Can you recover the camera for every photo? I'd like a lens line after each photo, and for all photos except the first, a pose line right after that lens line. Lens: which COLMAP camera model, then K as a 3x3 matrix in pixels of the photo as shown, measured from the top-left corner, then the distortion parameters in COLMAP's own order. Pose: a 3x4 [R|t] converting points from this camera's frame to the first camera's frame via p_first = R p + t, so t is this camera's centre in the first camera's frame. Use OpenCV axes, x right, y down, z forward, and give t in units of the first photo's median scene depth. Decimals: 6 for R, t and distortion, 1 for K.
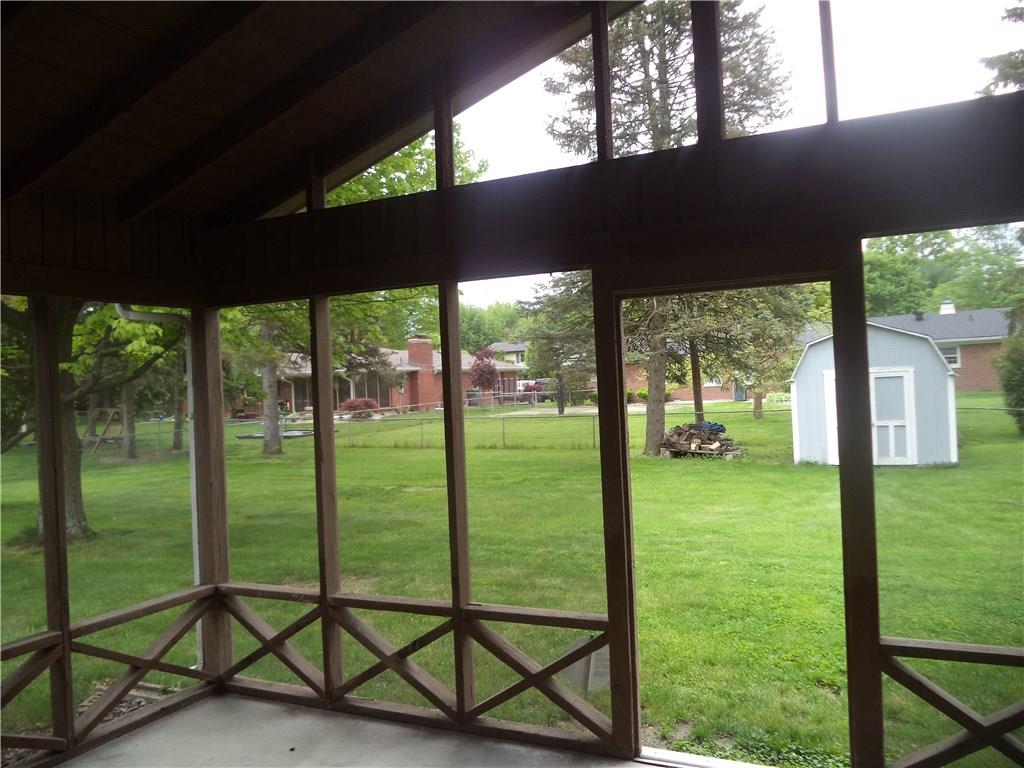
lens RADIAL K [[831.1, 0, 525.0], [0, 831.1, 390.8], [0, 0, 1]] dist [-0.025724, -0.005677]
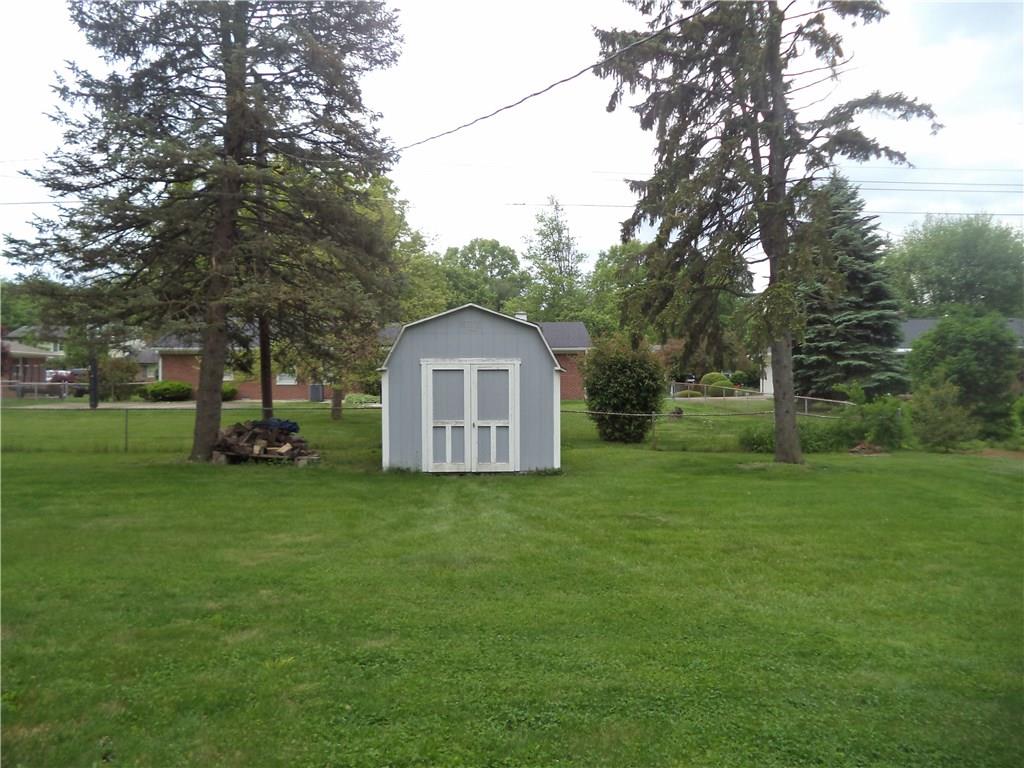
lens RADIAL K [[831.1, 0, 532.6], [0, 831.1, 387.2], [0, 0, 1]] dist [-0.025724, -0.005677]
pose [[0.872191, 0.040828, 0.487459, 0.048621], [-0.035287, 0.999166, -0.020549, 0.016200], [-0.487891, 0.000722, 0.872904, 0.201013]]
